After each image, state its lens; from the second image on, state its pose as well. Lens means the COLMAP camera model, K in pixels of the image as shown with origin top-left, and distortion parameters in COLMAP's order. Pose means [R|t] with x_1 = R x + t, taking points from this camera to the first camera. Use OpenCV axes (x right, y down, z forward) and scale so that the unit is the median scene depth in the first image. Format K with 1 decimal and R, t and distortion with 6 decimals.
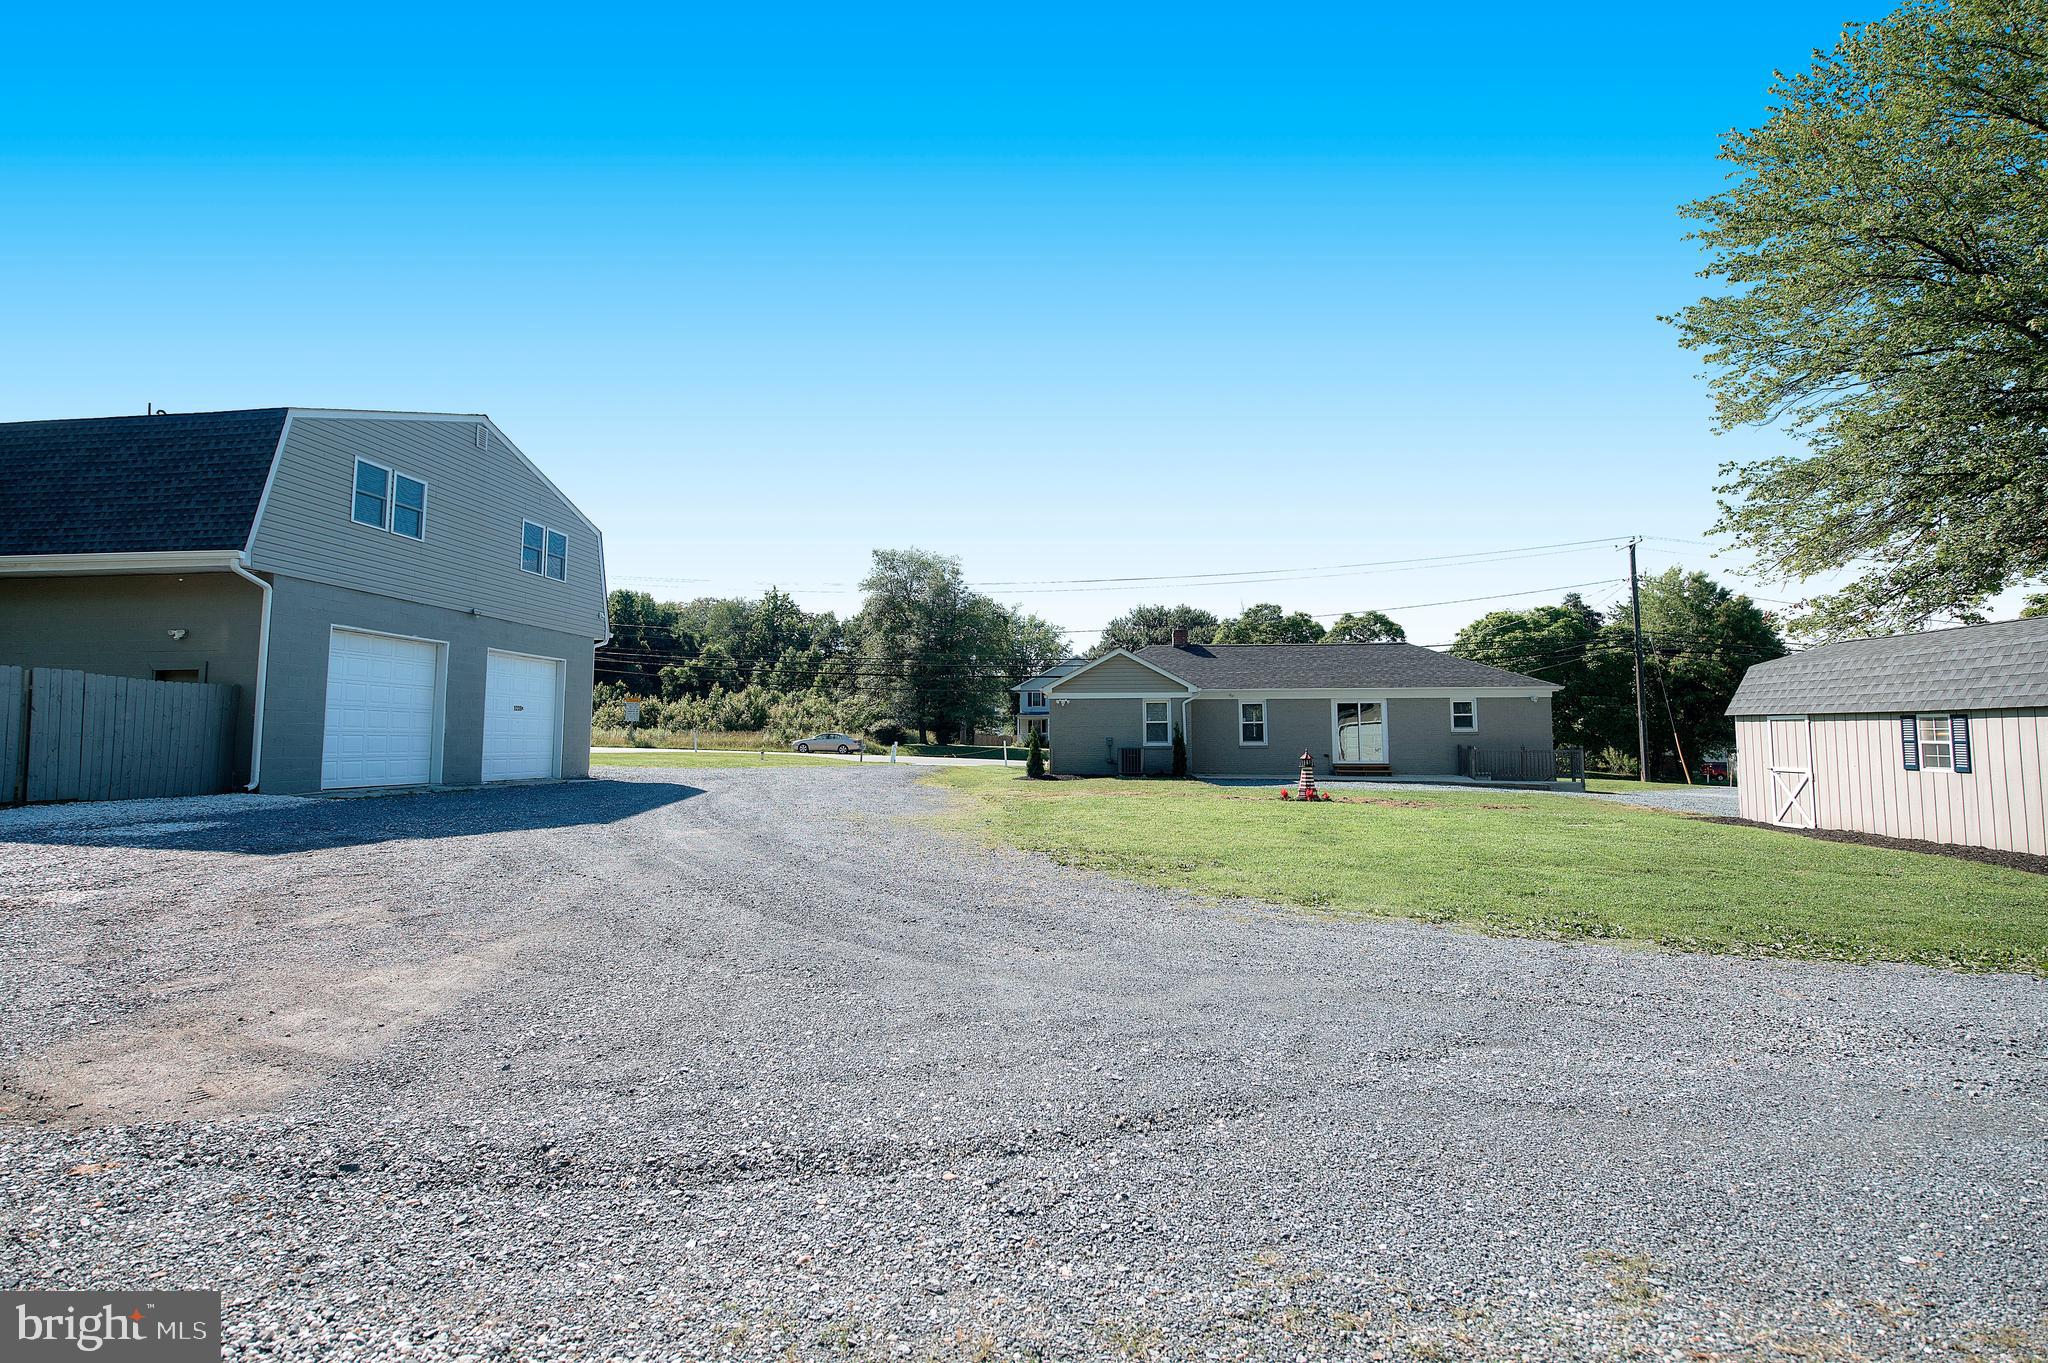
lens RADIAL K [[956.1, 0, 1041.0], [0, 956.1, 662.1], [0, 0, 1]] dist [-0.013063, -0.001863]
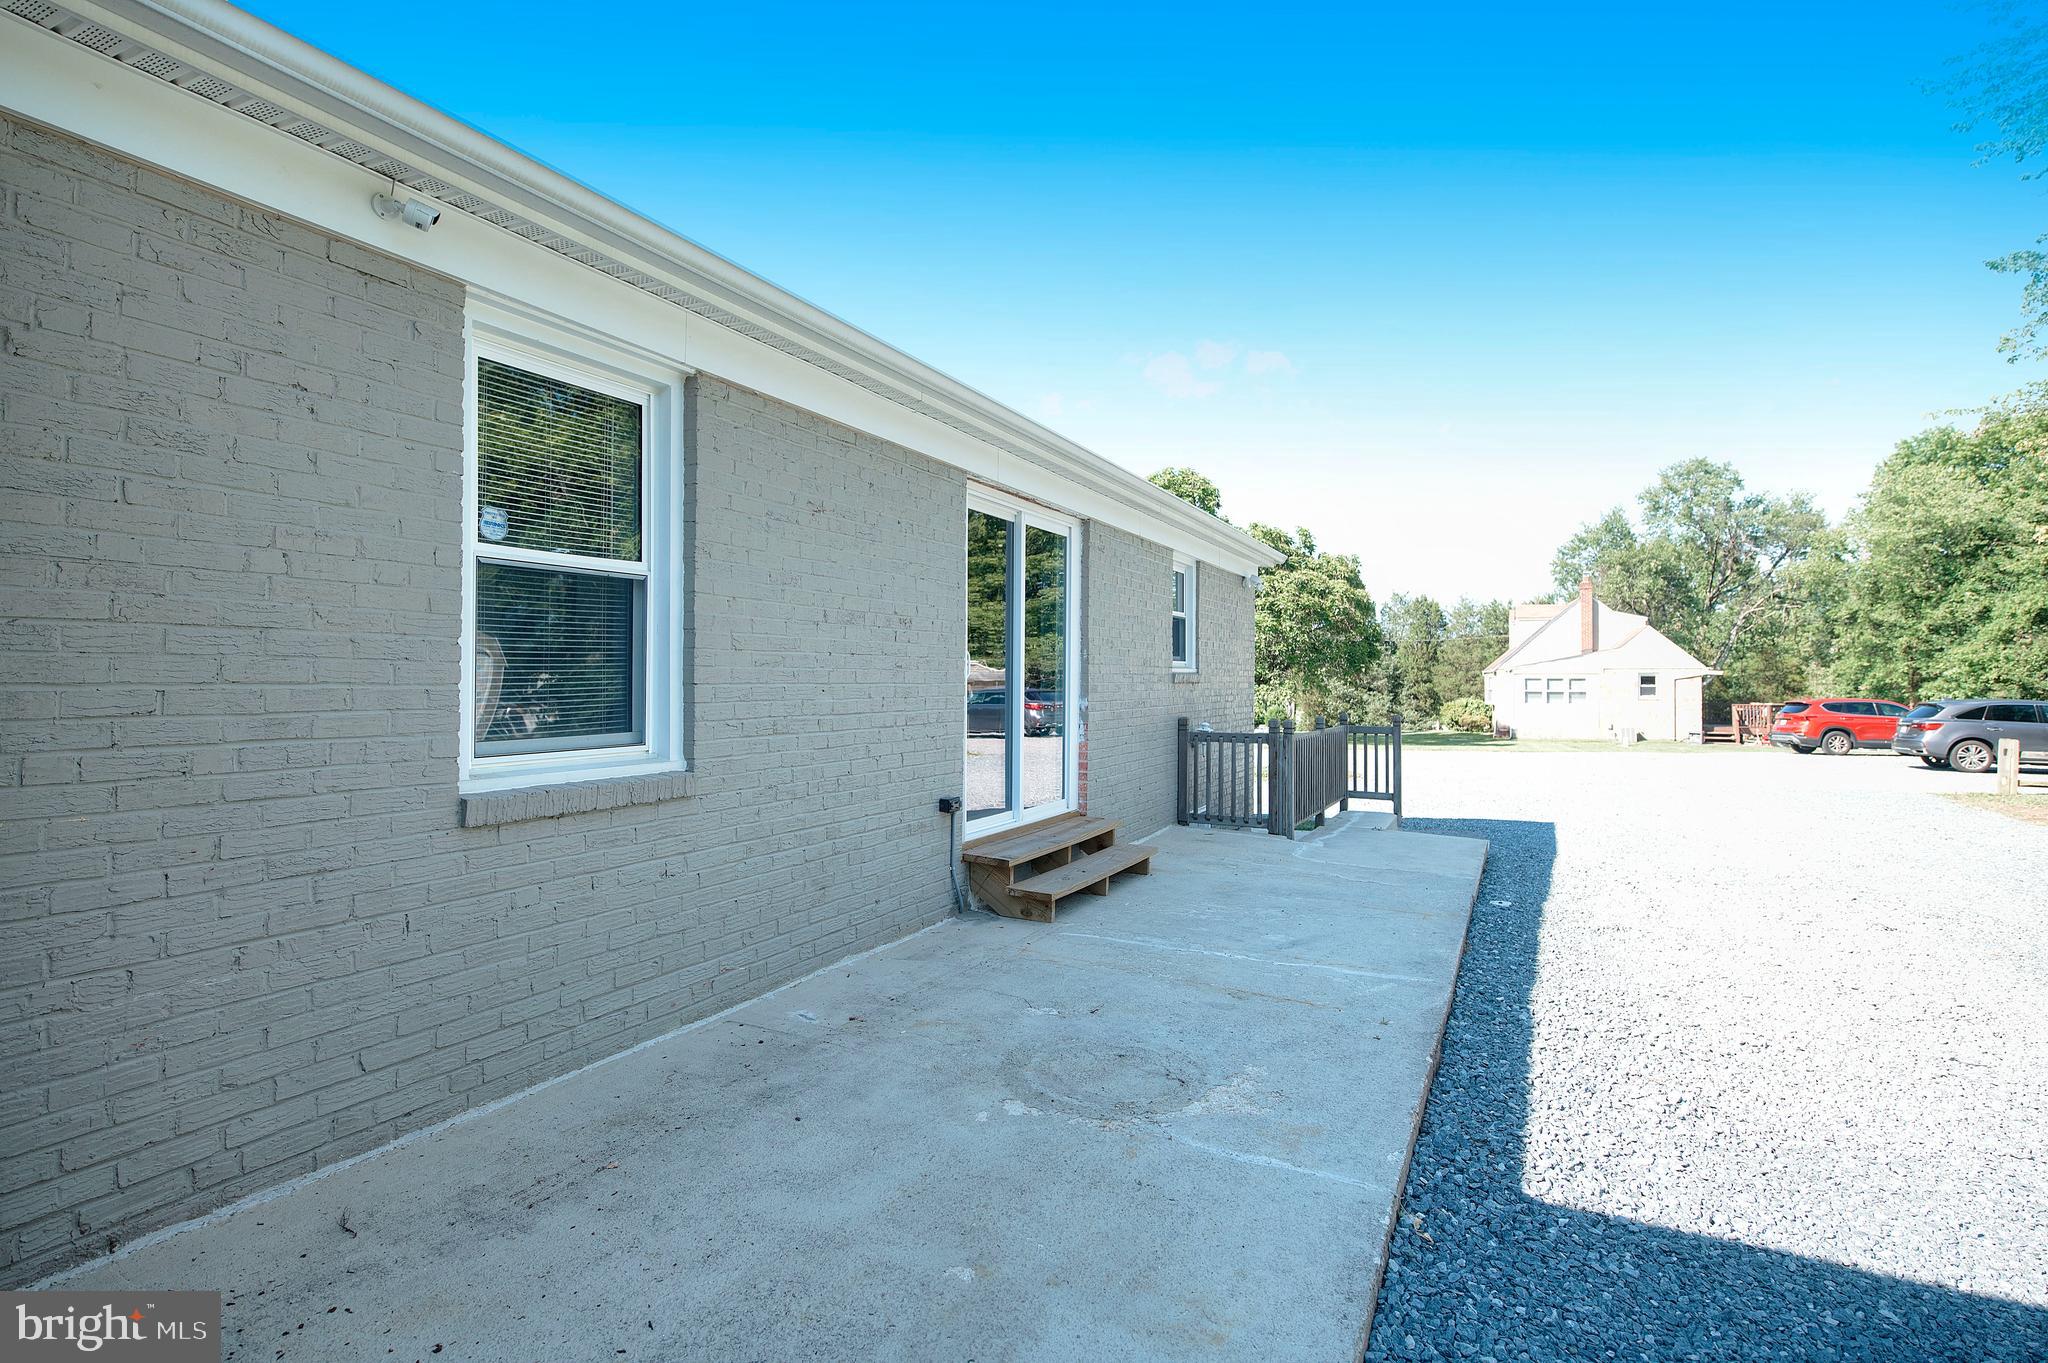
lens RADIAL K [[985.4, 0, 1023.7], [0, 985.4, 659.8], [0, 0, 1]] dist [-0.010887, 0.000150]
pose [[0.374908, 0.021827, 0.926805, 0.146315], [-0.085664, 0.996261, 0.011190, 0.071480], [-0.923096, -0.083589, 0.375376, 0.948762]]
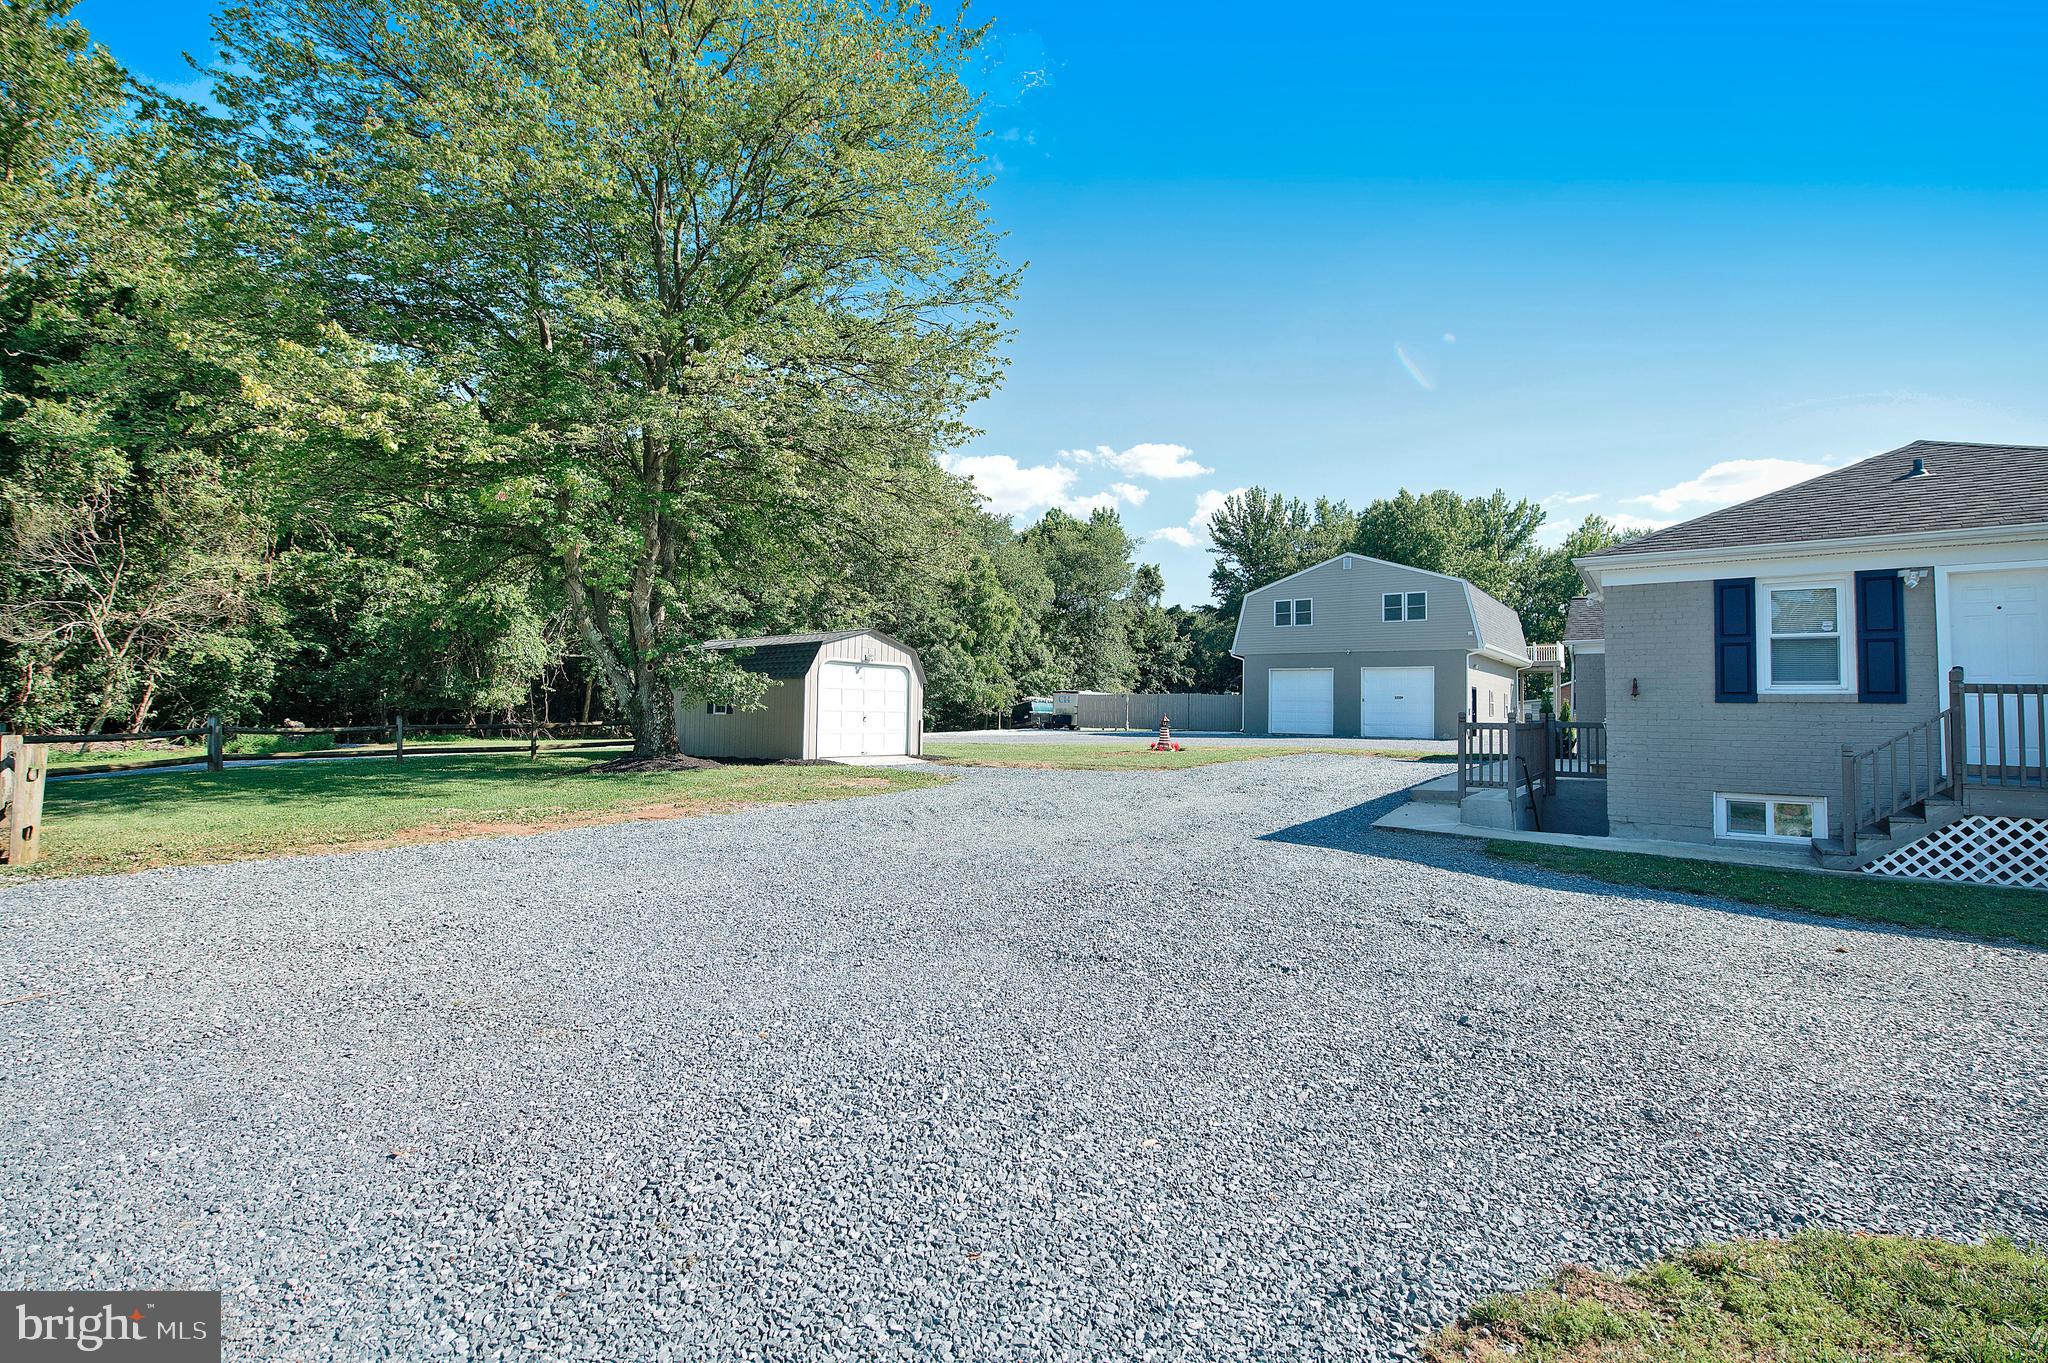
lens RADIAL K [[893.0, 0, 1026.6], [0, 893.0, 668.6], [0, 0, 1]] dist [-0.019243, 0.000881]
pose [[-0.519859, -0.055246, -0.852464, 0.979230], [0.054107, 0.993773, -0.097401, 0.094126], [0.852537, -0.096759, -0.513633, 0.994603]]
